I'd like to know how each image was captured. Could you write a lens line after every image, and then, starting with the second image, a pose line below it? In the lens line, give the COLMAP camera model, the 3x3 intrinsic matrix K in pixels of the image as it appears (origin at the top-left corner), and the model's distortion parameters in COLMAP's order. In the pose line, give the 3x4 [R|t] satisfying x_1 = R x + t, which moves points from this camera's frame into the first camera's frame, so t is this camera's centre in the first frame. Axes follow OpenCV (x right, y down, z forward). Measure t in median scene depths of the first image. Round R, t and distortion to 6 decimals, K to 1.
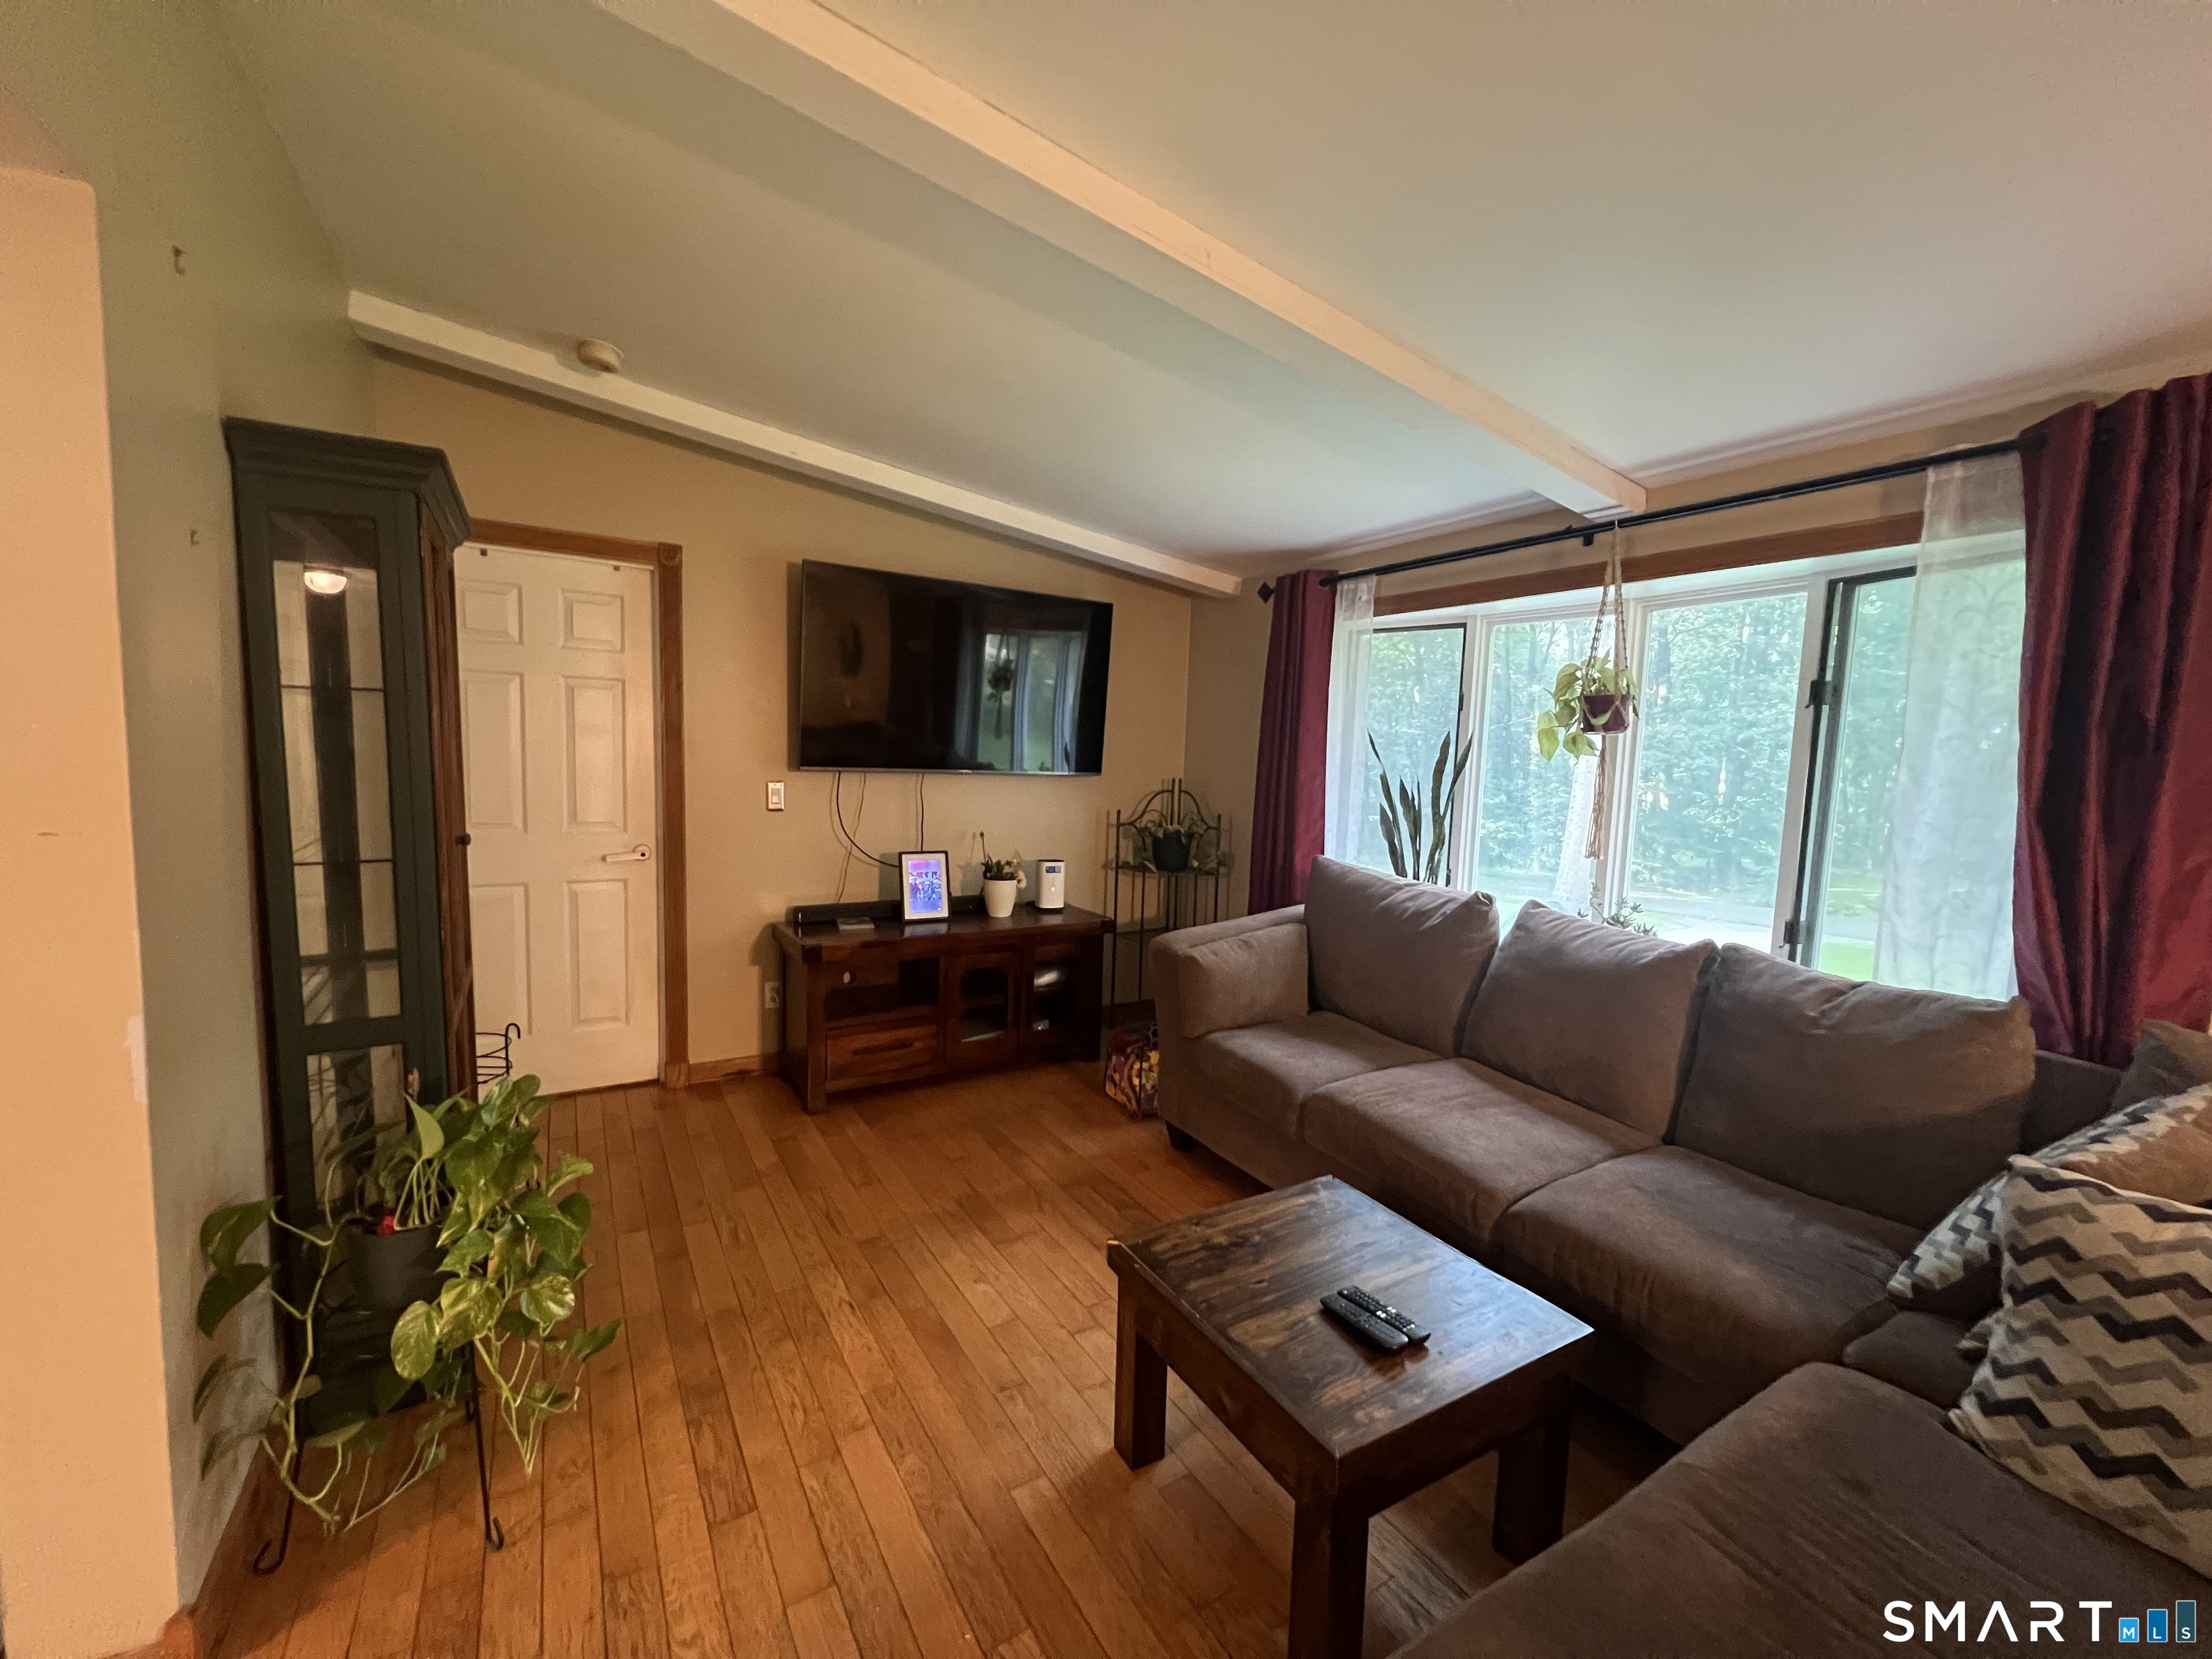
lens RADIAL K [[884.2, 0, 1104.4], [0, 884.2, 828.7], [0, 0, 1]] dist [-0.000958, 0.000096]
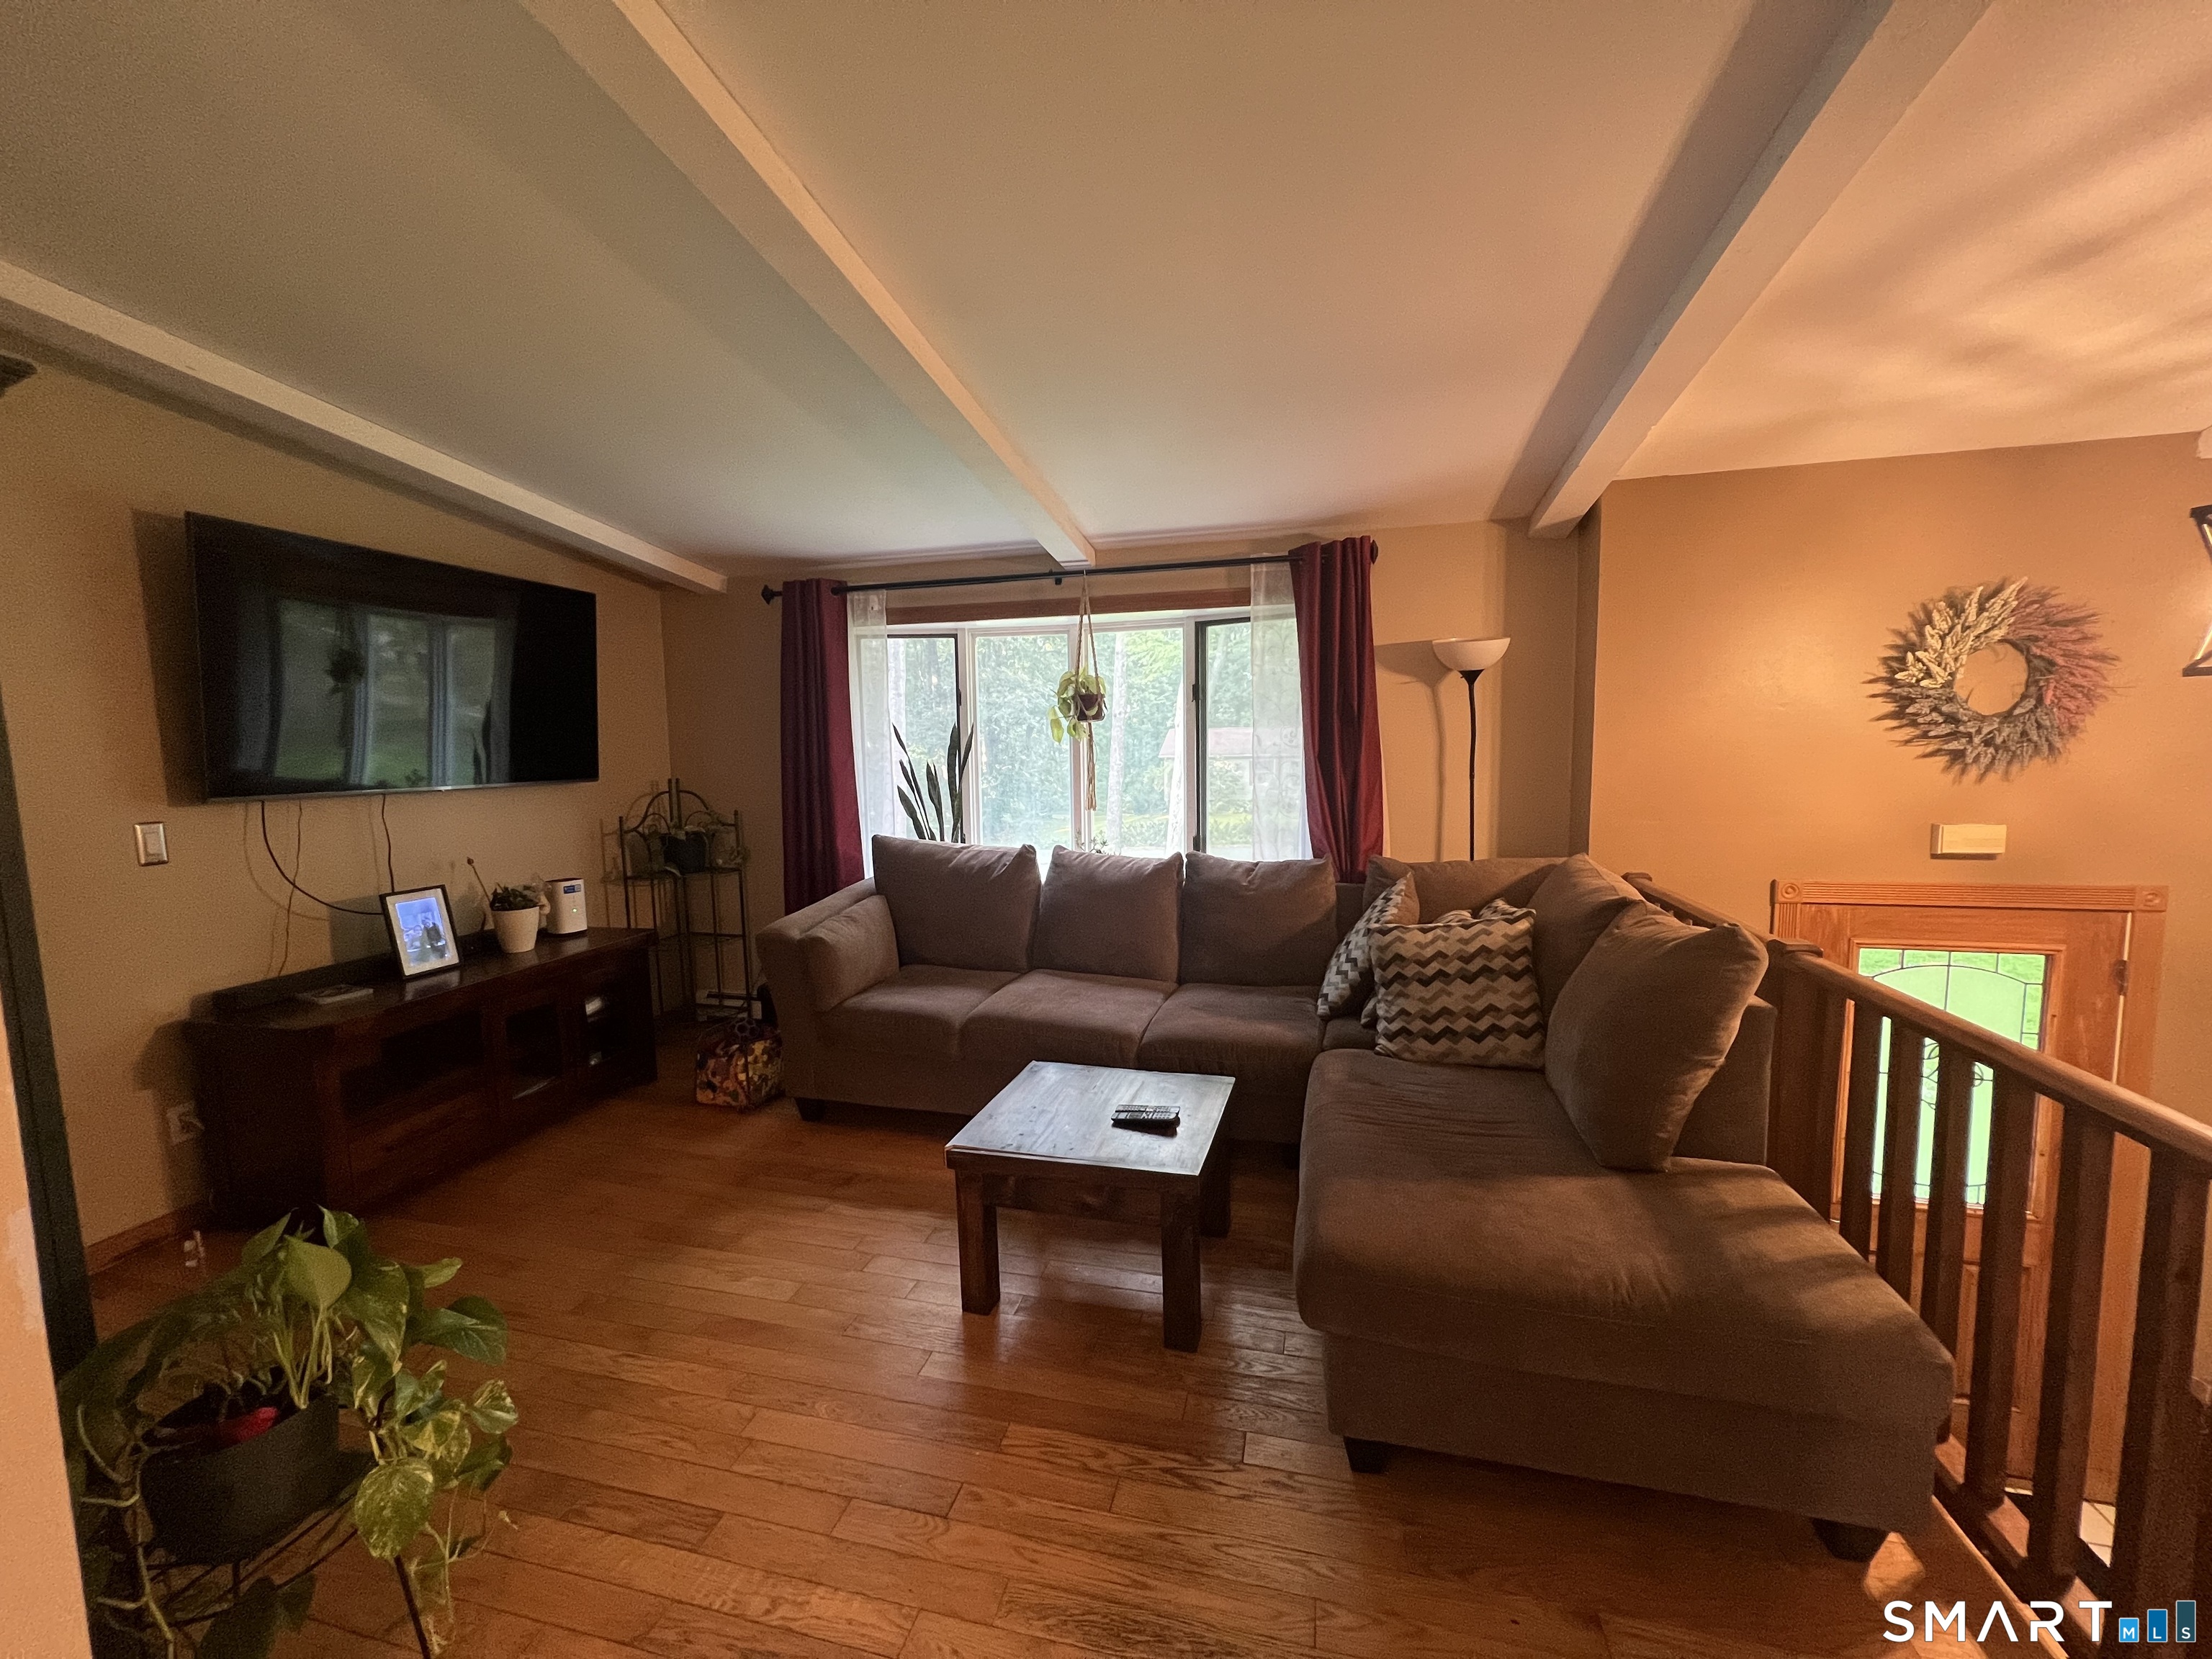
lens RADIAL K [[884.2, 0, 1102.3], [0, 884.2, 830.1], [0, 0, 1]] dist [-0.000958, 0.000096]
pose [[0.719166, -0.114040, 0.685416, -0.383991], [0.102637, 0.993054, 0.057535, -0.012947], [-0.687216, 0.028972, 0.725875, -0.032767]]
